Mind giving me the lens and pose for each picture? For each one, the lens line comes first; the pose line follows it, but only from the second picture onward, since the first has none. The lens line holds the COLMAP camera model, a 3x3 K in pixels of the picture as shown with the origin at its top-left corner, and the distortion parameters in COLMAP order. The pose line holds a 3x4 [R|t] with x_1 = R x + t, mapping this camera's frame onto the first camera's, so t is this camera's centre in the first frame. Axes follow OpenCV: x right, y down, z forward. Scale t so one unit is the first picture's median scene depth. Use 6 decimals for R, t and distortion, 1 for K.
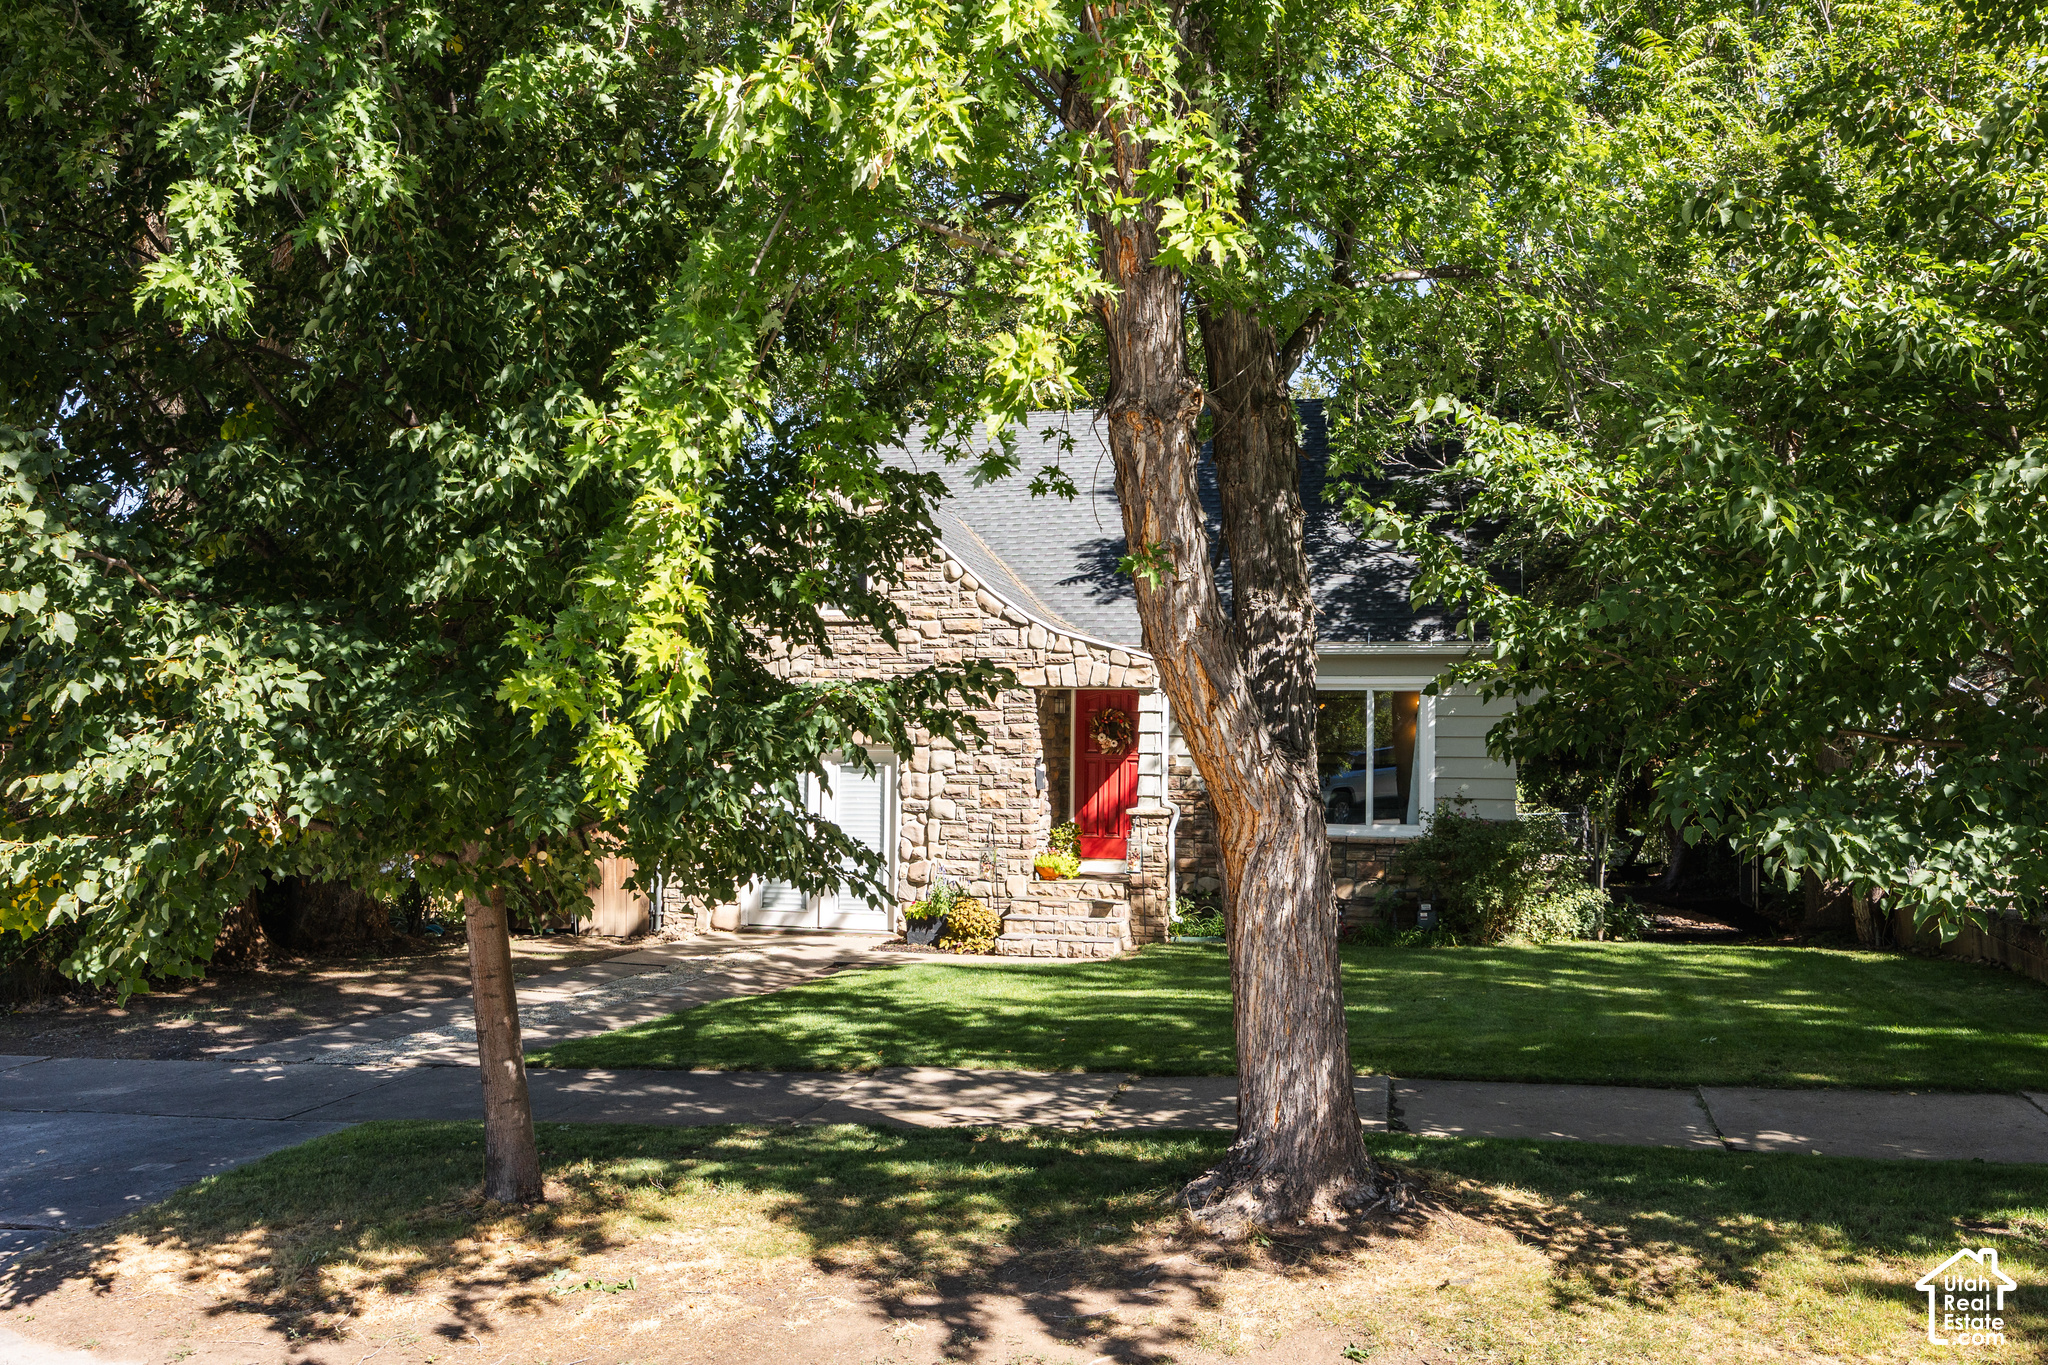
lens RADIAL K [[1626.6, 0, 1020.7], [0, 1626.6, 698.3], [0, 0, 1]] dist [-0.010616, 0.009456]
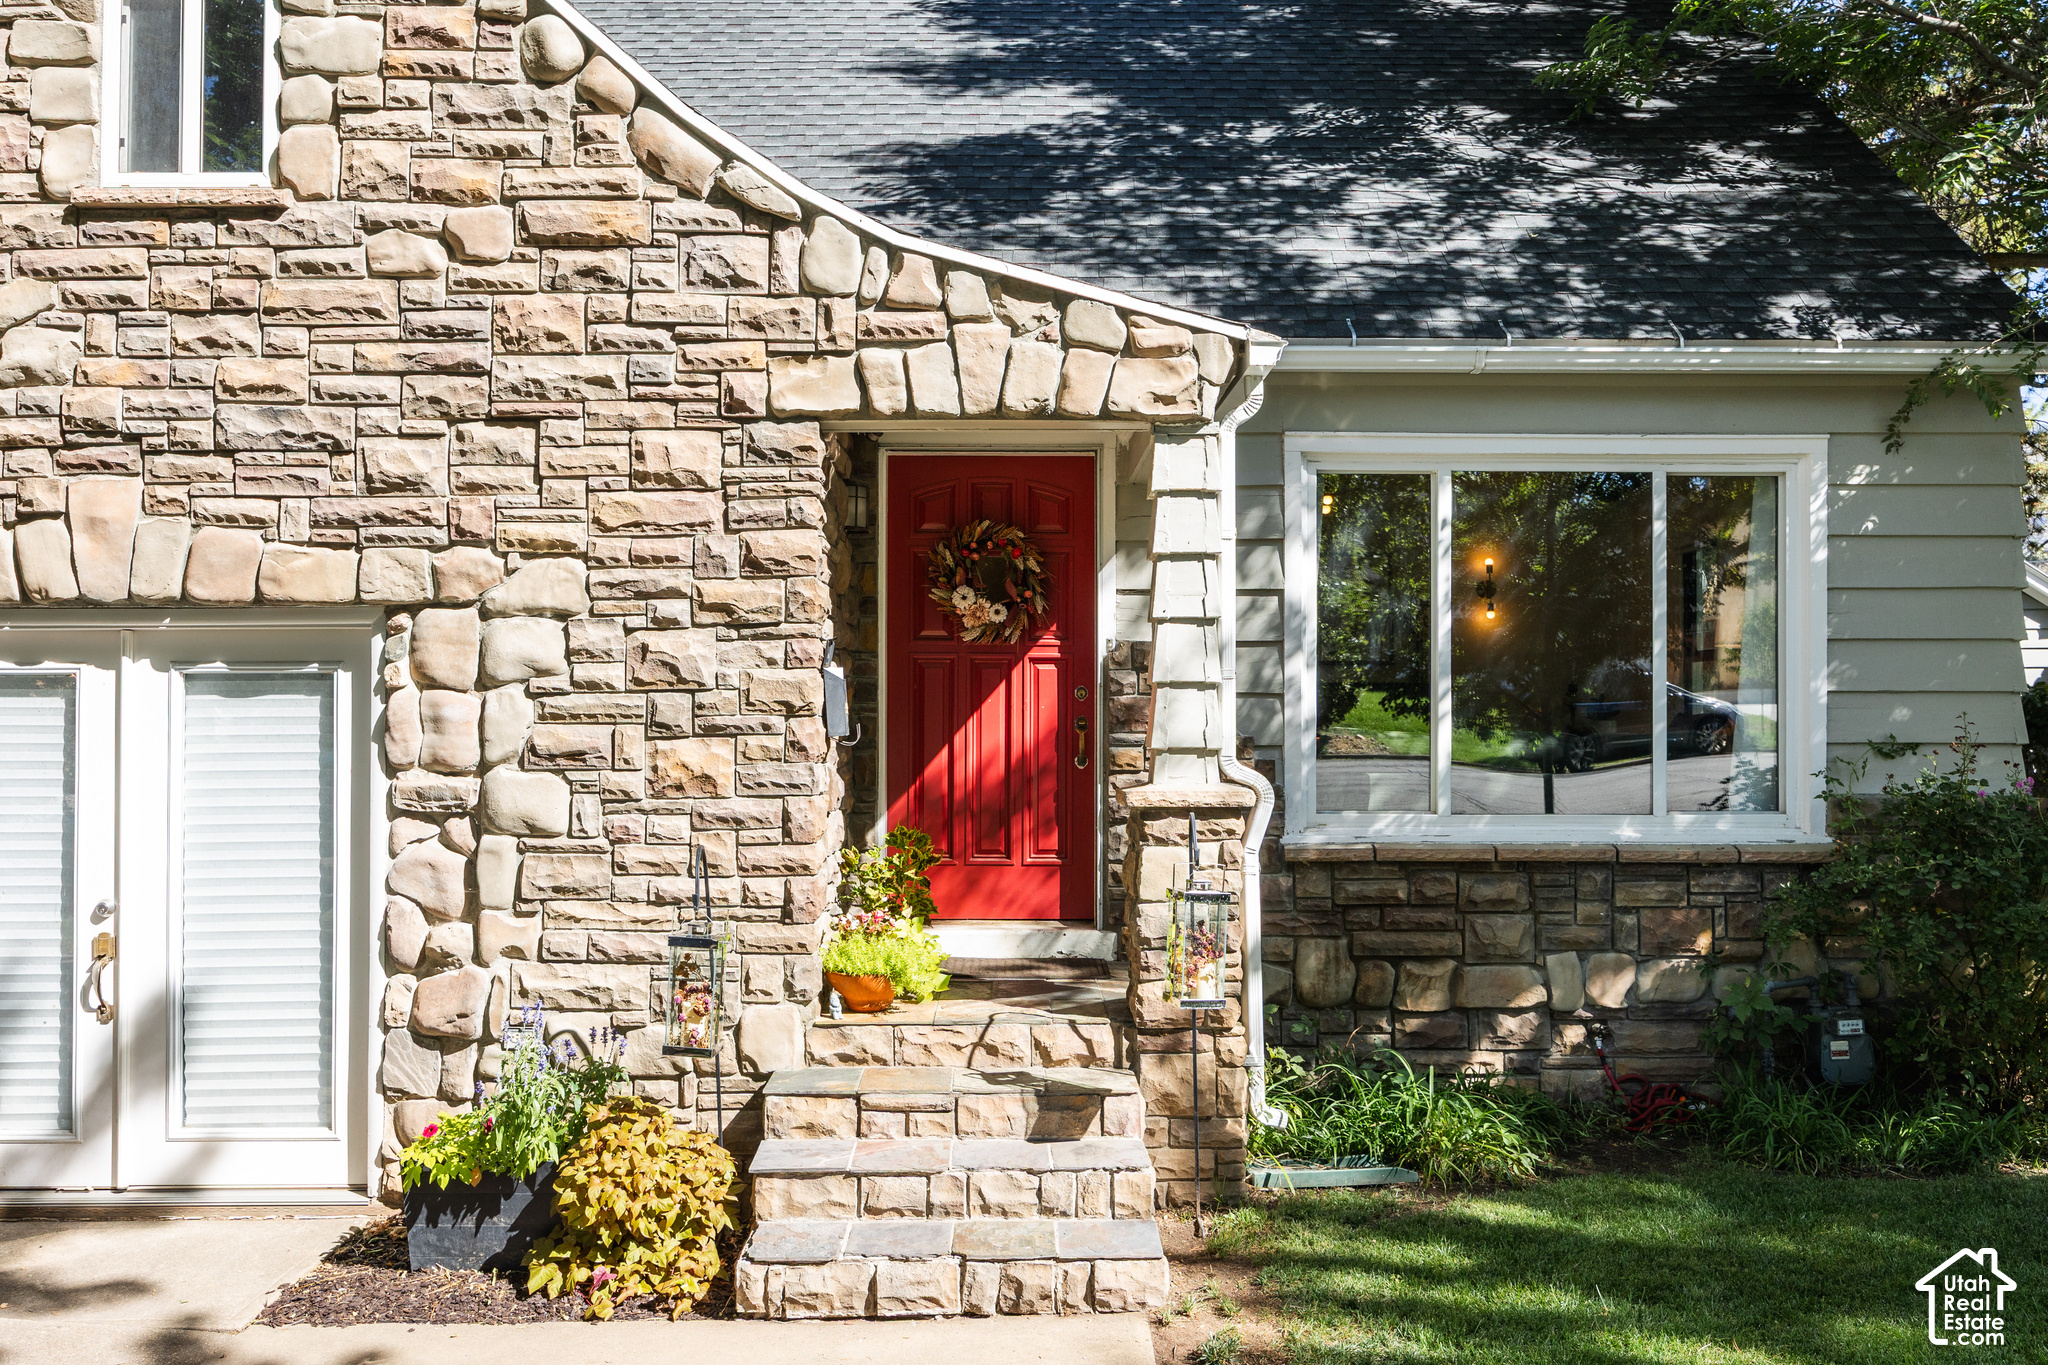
lens RADIAL K [[1626.6, 0, 1030.2], [0, 1626.6, 704.3], [0, 0, 1]] dist [-0.010616, 0.009456]
pose [[0.962502, -0.009647, 0.271103, -0.039218], [0.003452, 0.999722, 0.023319, 0.042028], [-0.271252, -0.021508, 0.962268, 0.672656]]
